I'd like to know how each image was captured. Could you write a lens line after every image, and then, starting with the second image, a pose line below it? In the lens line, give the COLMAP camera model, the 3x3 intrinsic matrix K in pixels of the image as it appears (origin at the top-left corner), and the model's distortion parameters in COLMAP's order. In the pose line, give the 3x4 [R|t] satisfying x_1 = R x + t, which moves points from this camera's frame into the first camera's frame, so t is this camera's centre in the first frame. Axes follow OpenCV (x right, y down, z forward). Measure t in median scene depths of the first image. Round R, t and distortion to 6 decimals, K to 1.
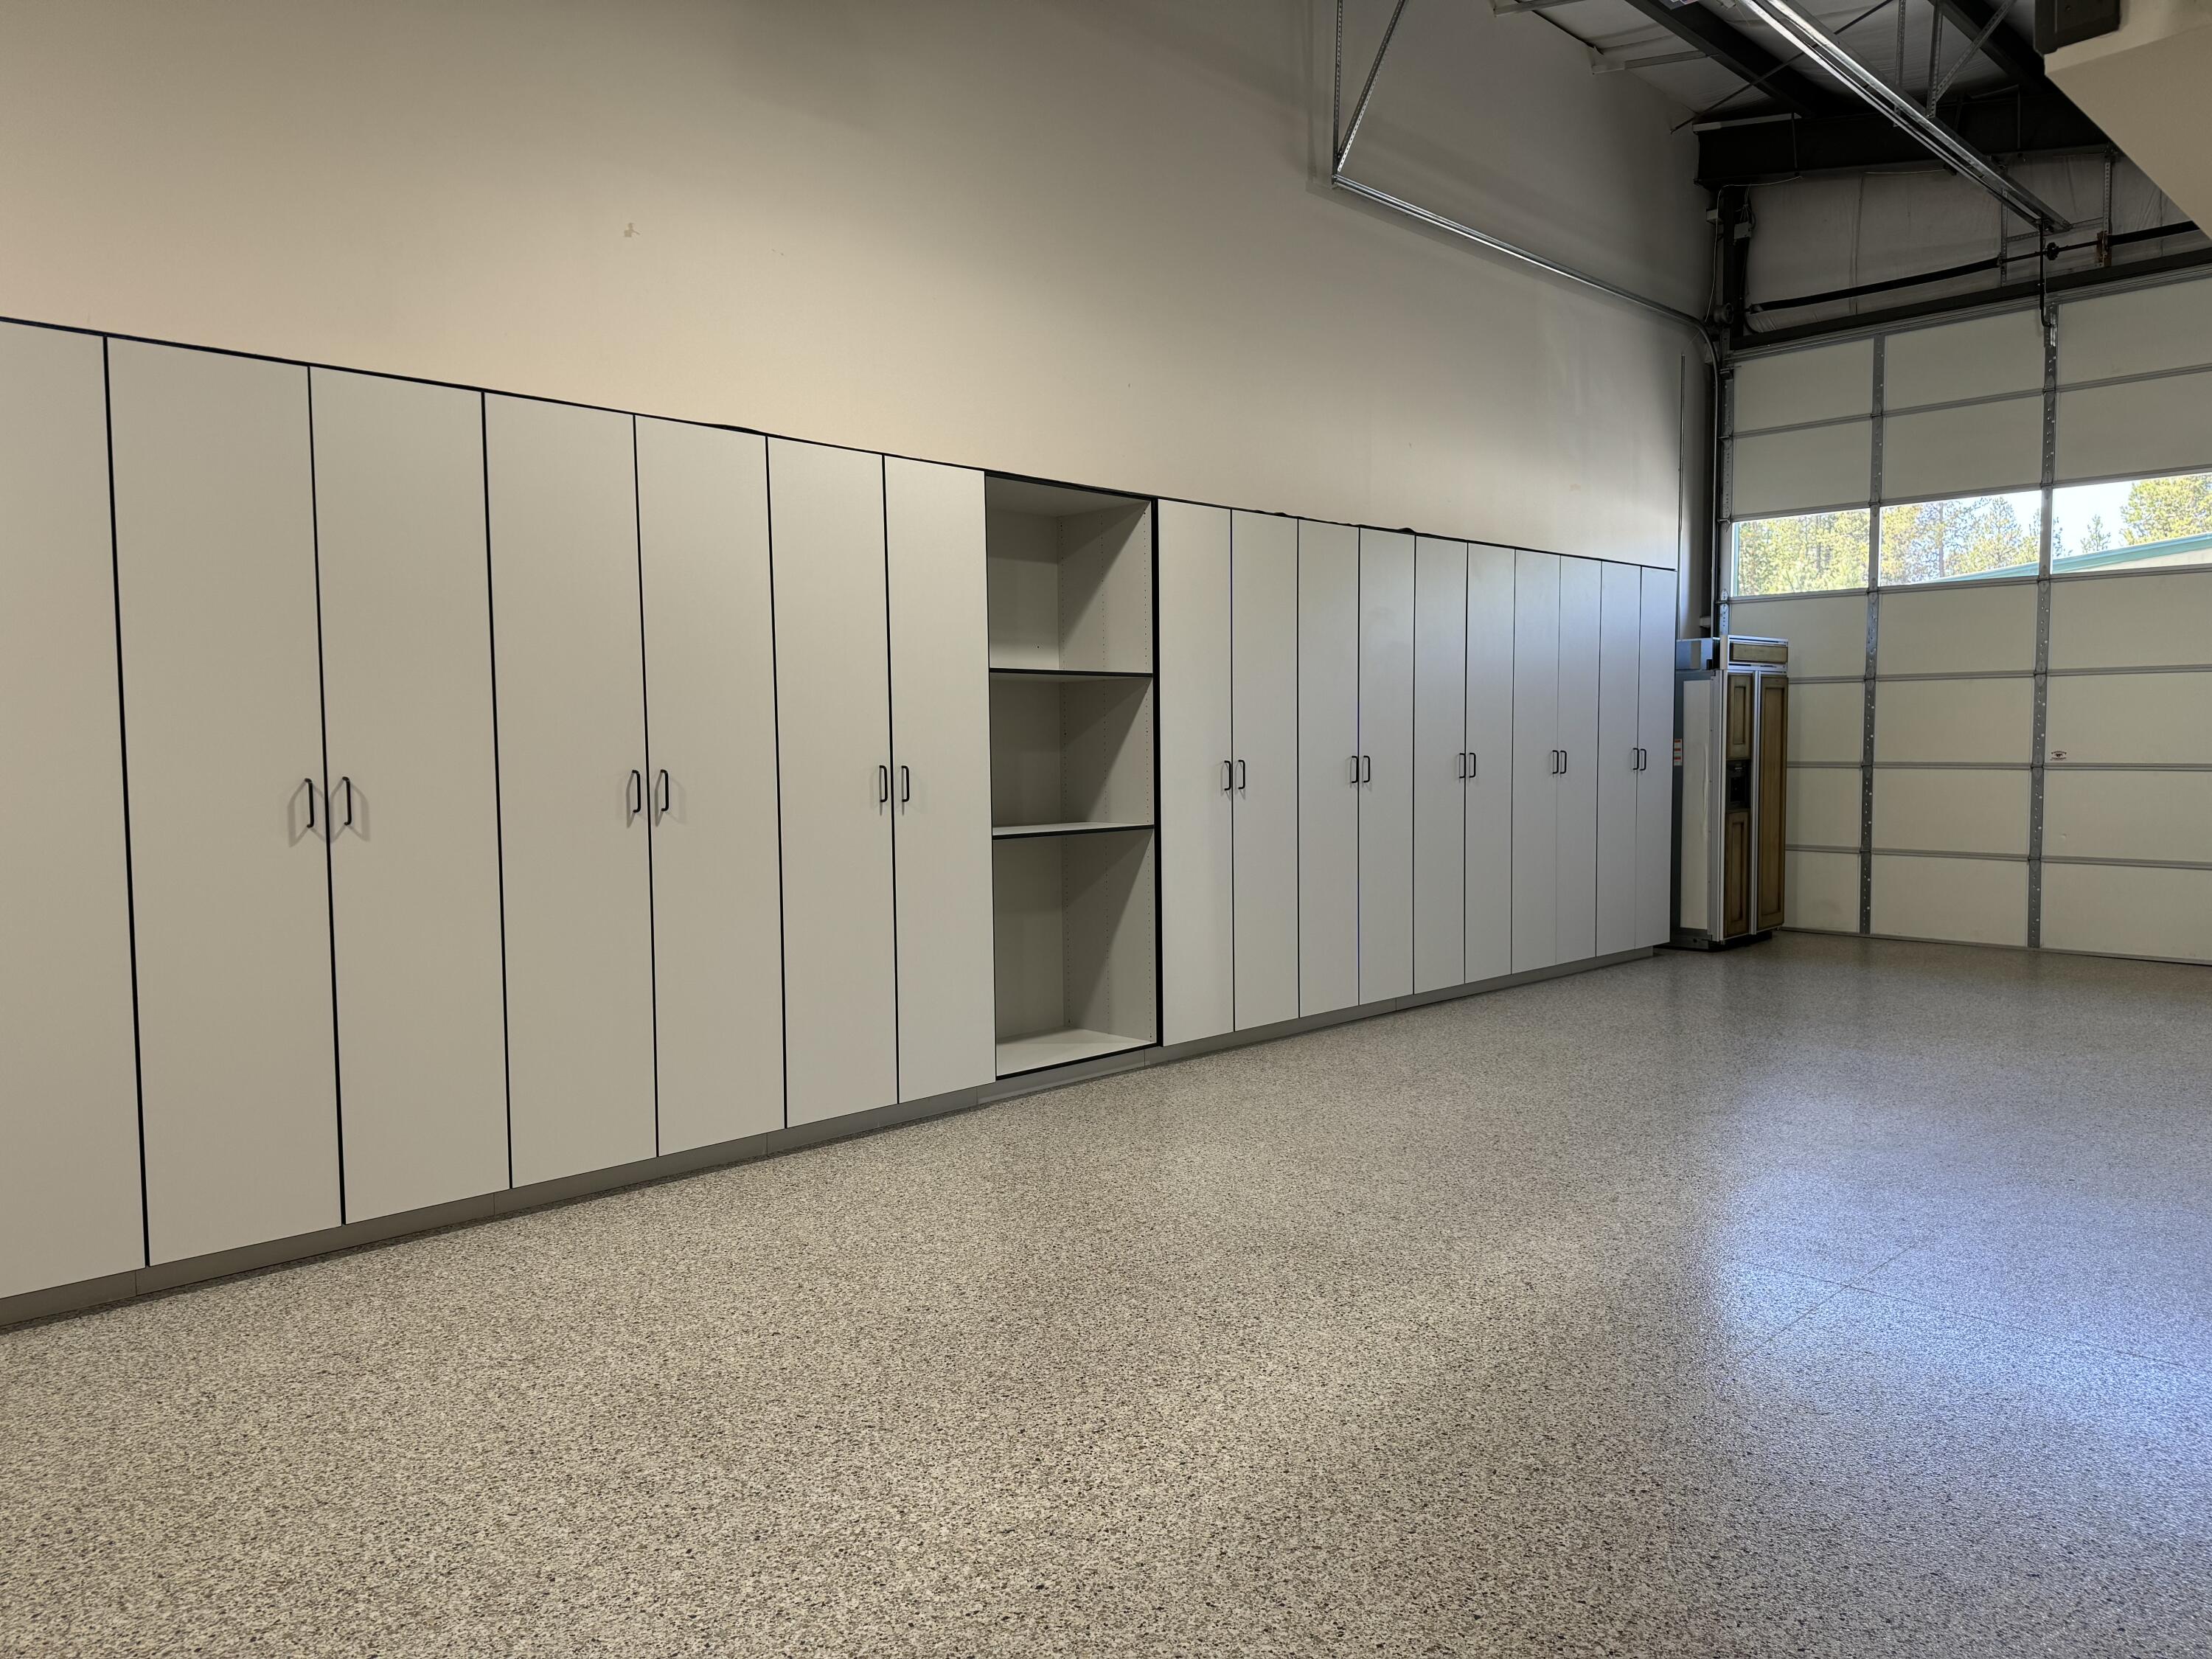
lens RADIAL K [[1548.4, 0, 1126.7], [0, 1548.4, 834.1], [0, 0, 1]] dist [0.070682, -0.051621]
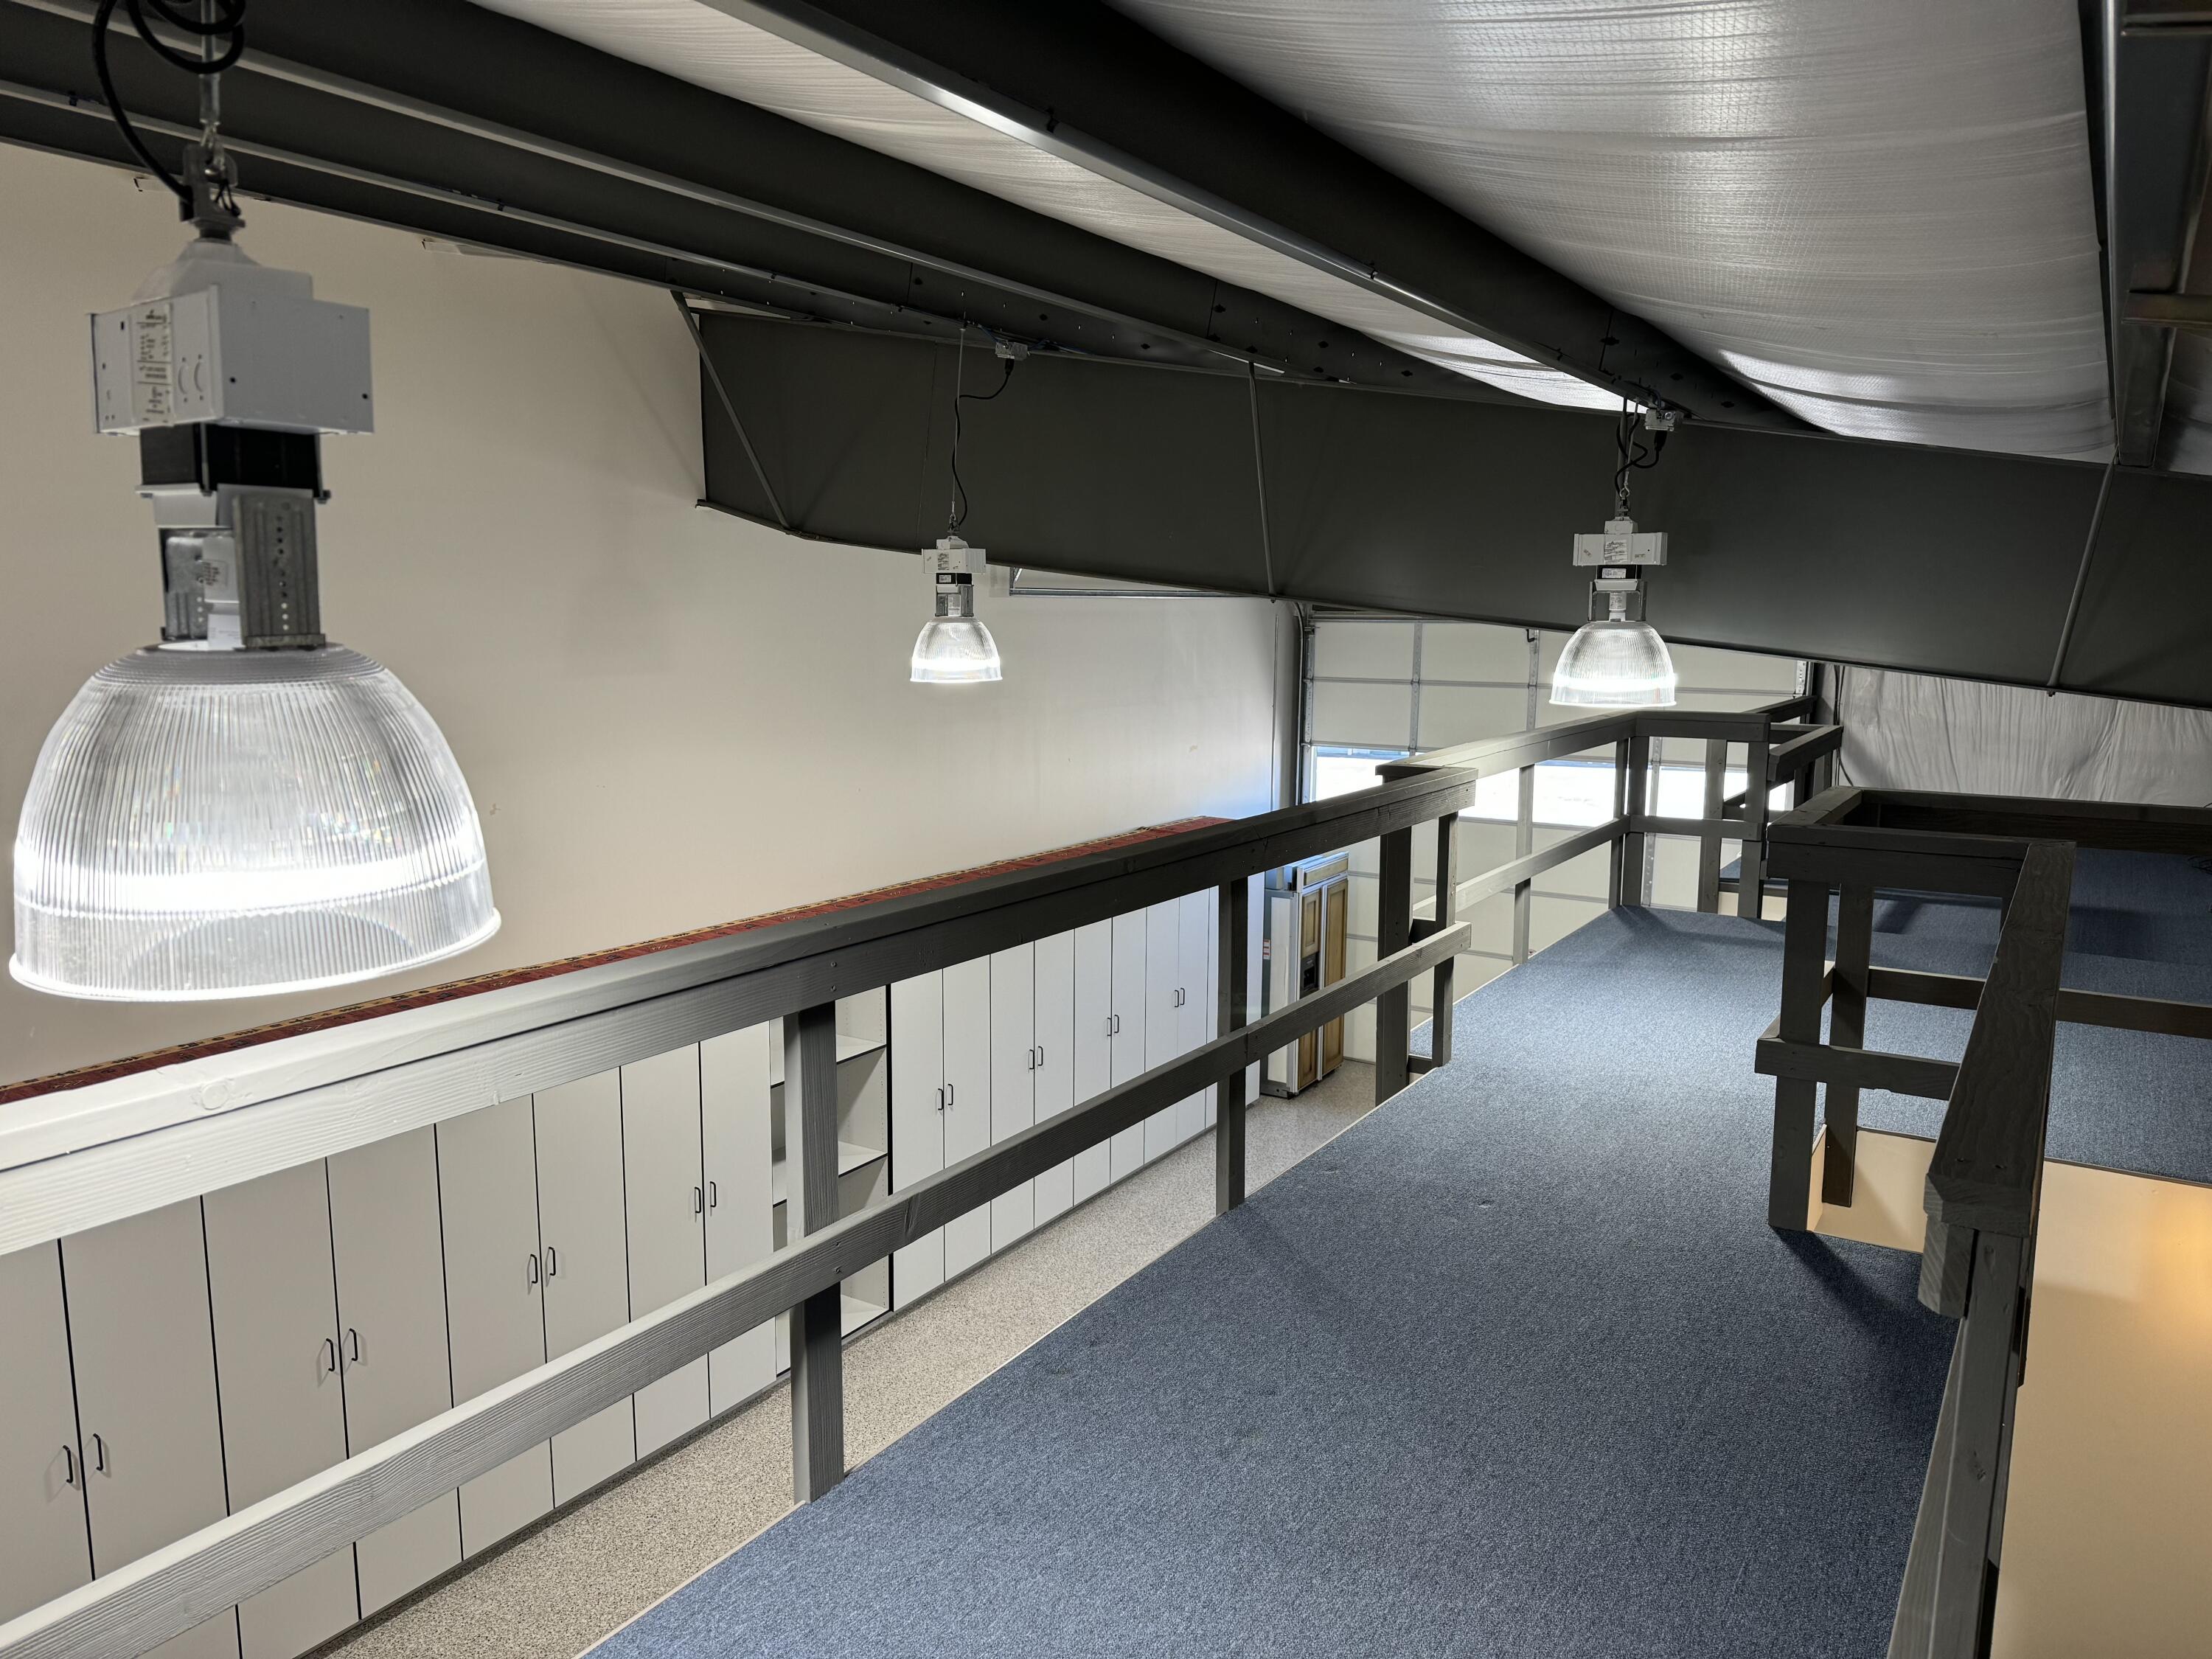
lens RADIAL K [[1548.4, 0, 1106.6], [0, 1548.4, 831.8], [0, 0, 1]] dist [0.070682, -0.051621]
pose [[0.979143, -0.021688, 0.202009, -0.041514], [-0.000349, 0.994105, 0.108420, -0.294361], [-0.203170, -0.106229, 0.973364, -0.236114]]
